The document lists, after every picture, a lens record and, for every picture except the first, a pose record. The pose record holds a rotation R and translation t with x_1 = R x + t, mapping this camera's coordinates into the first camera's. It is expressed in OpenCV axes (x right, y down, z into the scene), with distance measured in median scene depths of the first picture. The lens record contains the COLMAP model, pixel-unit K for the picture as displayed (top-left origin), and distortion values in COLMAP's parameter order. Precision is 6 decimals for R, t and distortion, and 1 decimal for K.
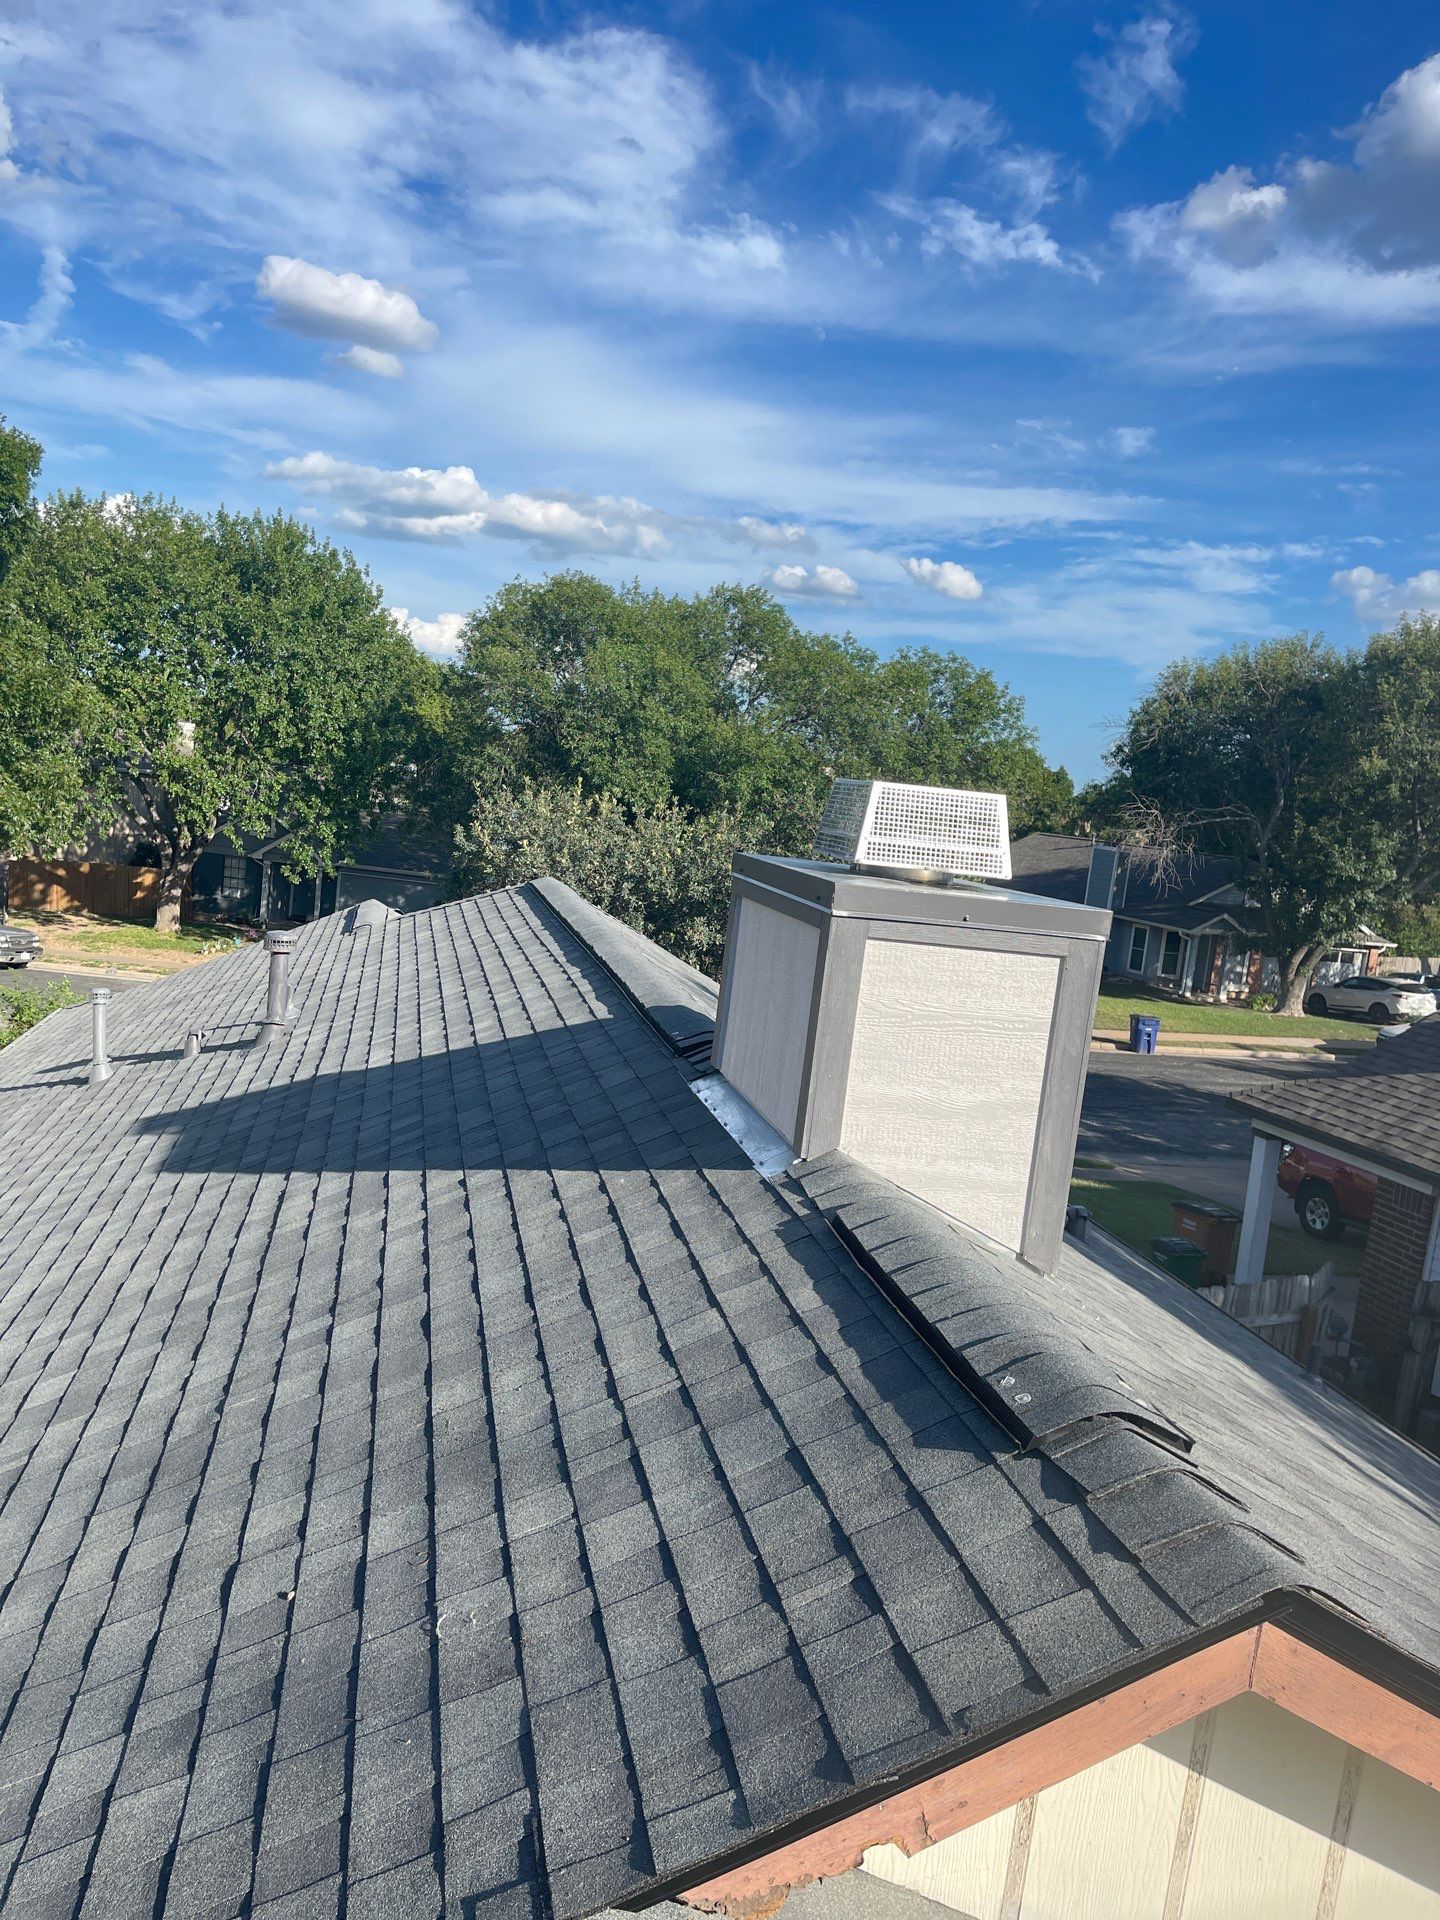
lens RADIAL K [[1428.2, 0, 709.1], [0, 1428.2, 958.8], [0, 0, 1]] dist [0.070608, -0.086102]
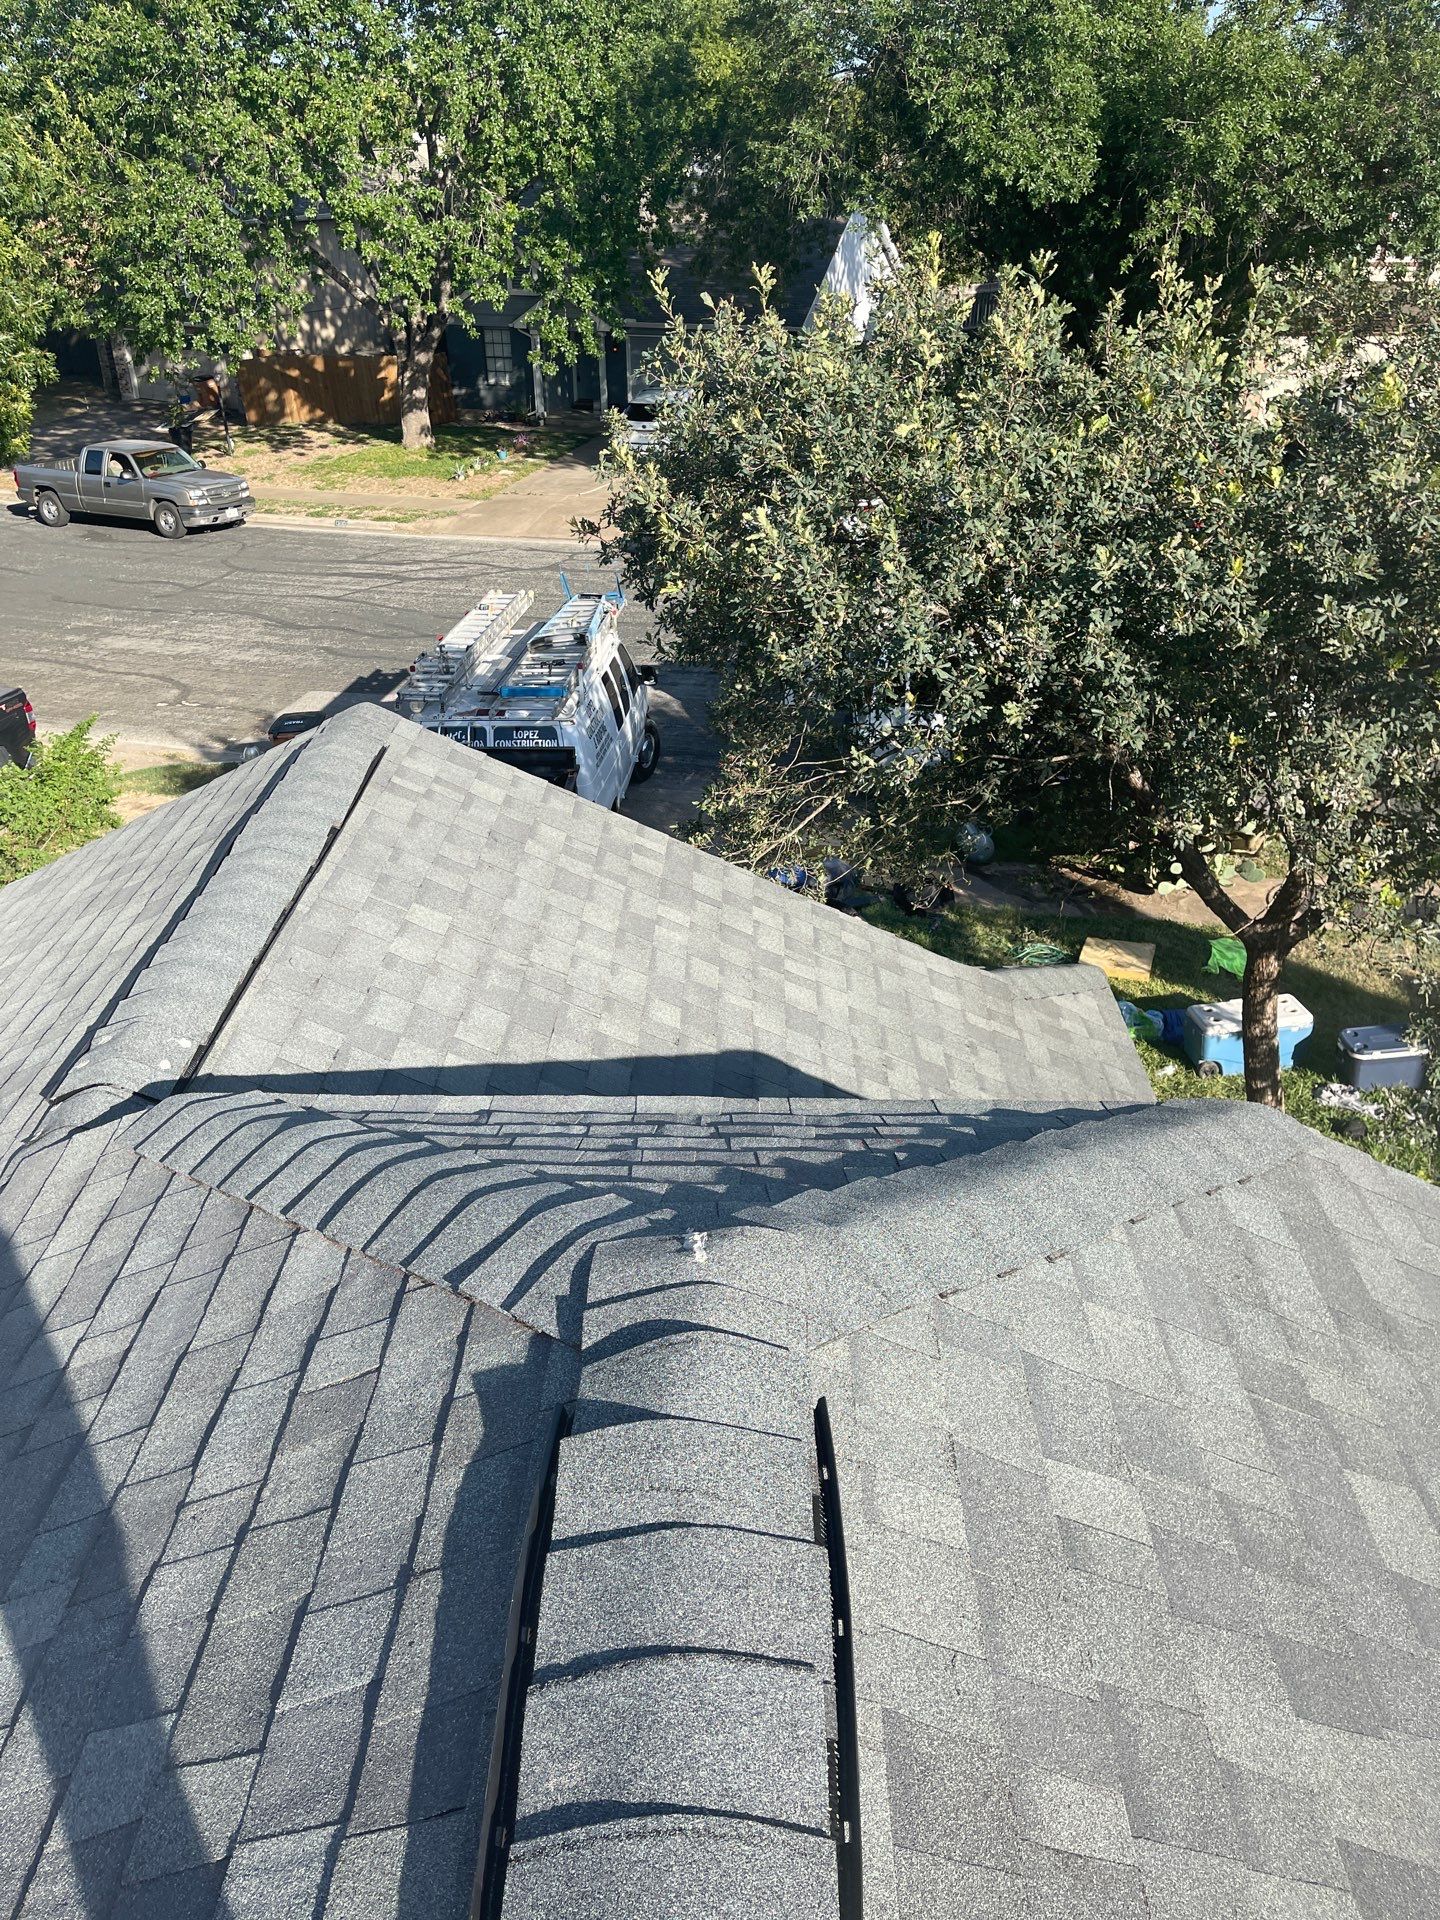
lens RADIAL K [[1428.2, 0, 709.1], [0, 1428.2, 958.8], [0, 0, 1]] dist [0.070608, -0.086102]
pose [[0.966570, 0.010670, -0.256180, -0.021780], [0.087218, 0.925870, 0.367638, -0.040144], [0.241112, -0.377692, 0.893988, 0.258478]]
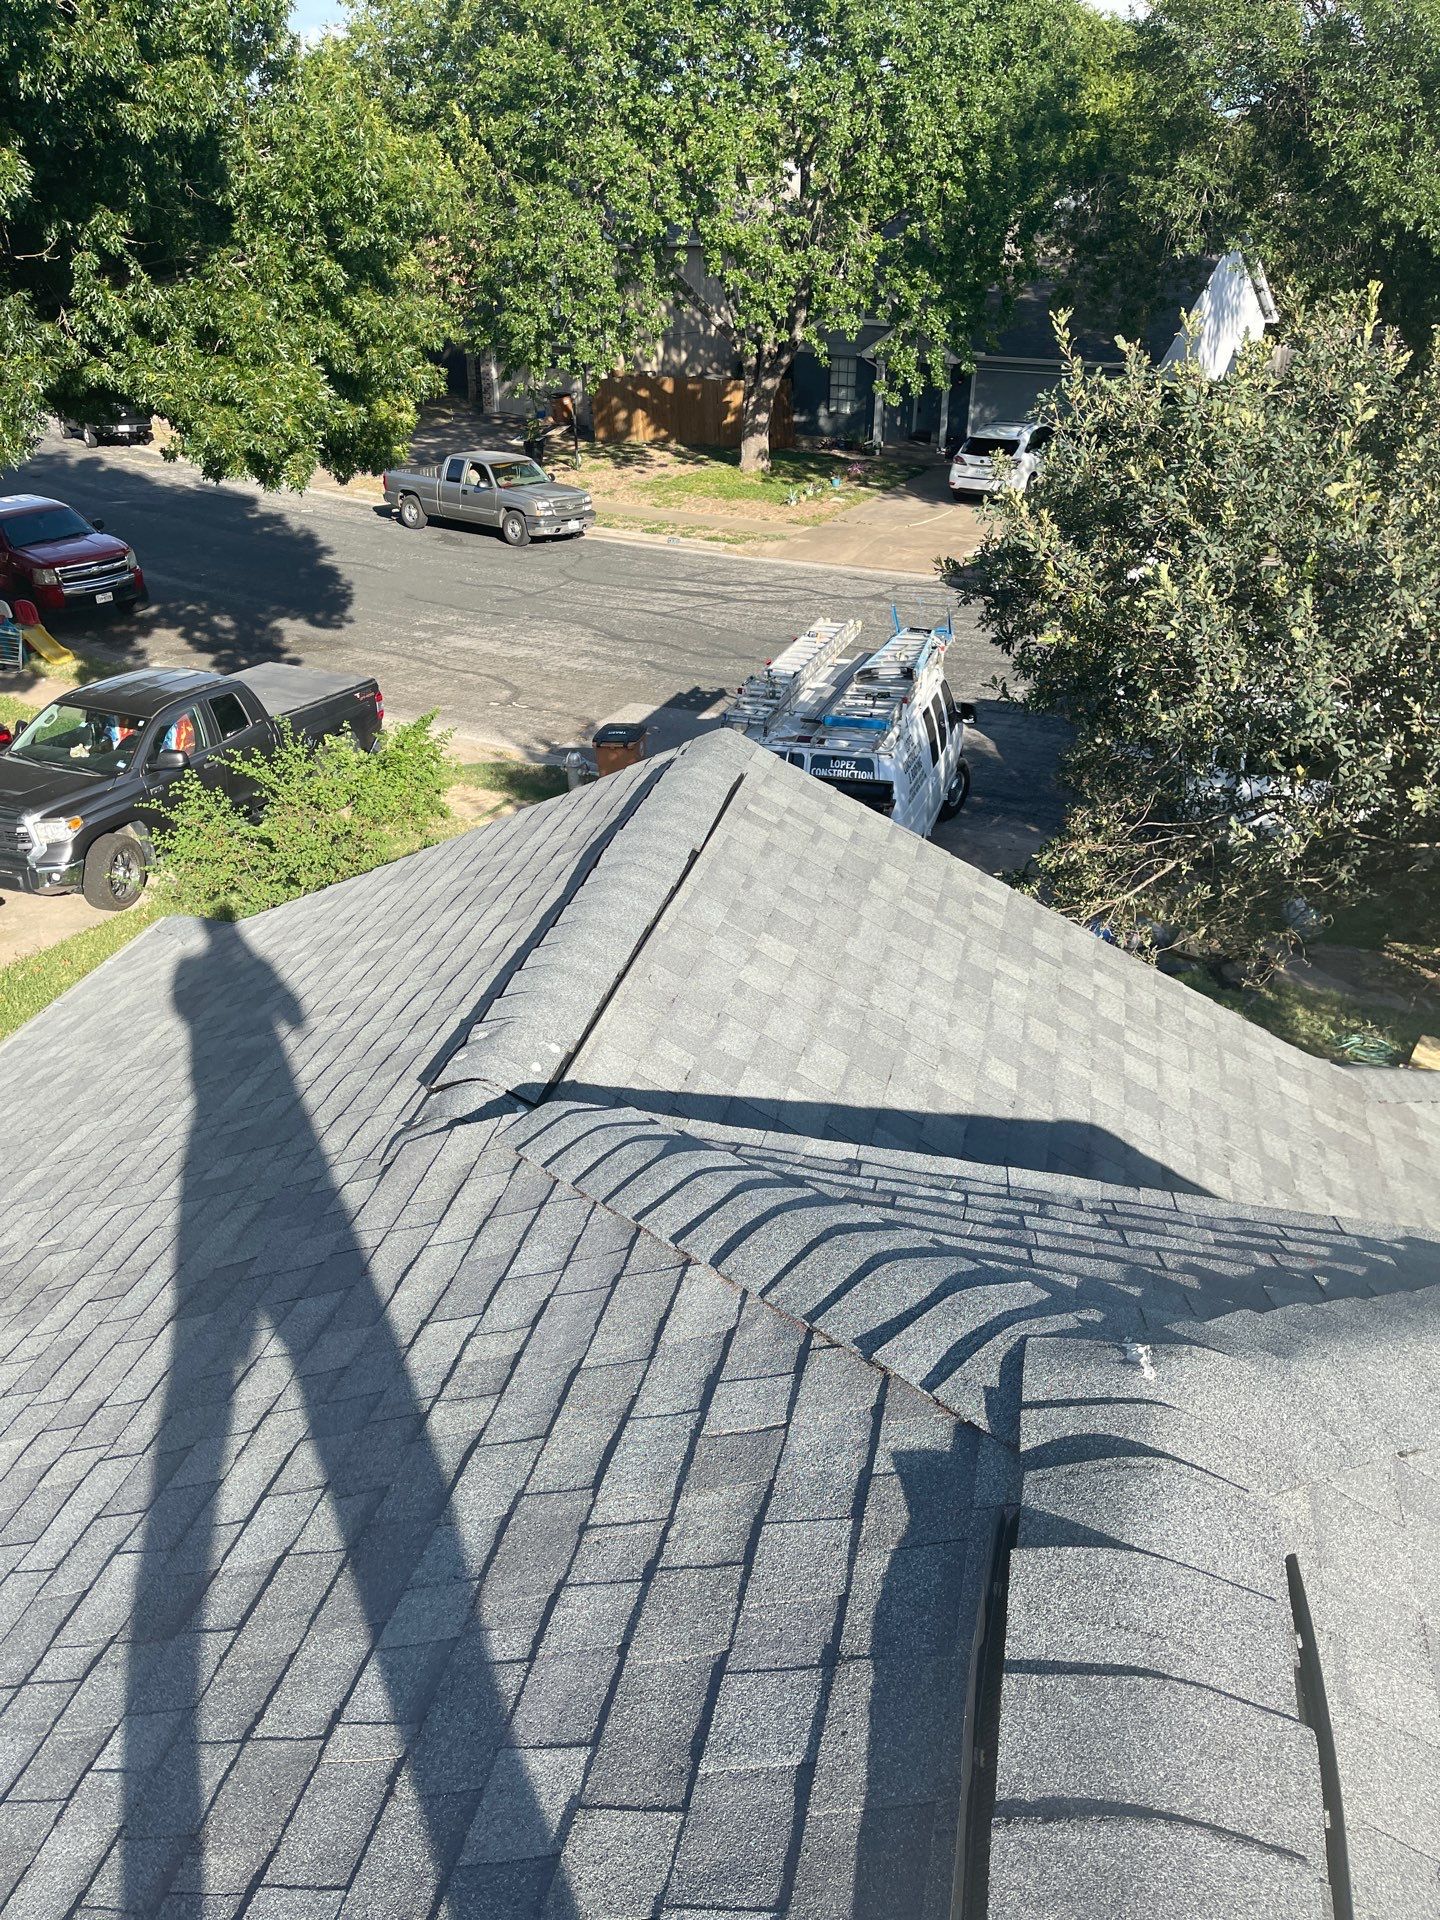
lens RADIAL K [[1429.8, 0, 719.2], [0, 1429.8, 964.7], [0, 0, 1]] dist [0.090980, -0.118311]
pose [[0.899363, 0.114738, -0.421878, -0.027862], [0.041010, 0.938554, 0.342686, -0.041377], [0.435275, -0.325501, 0.839396, 0.257681]]
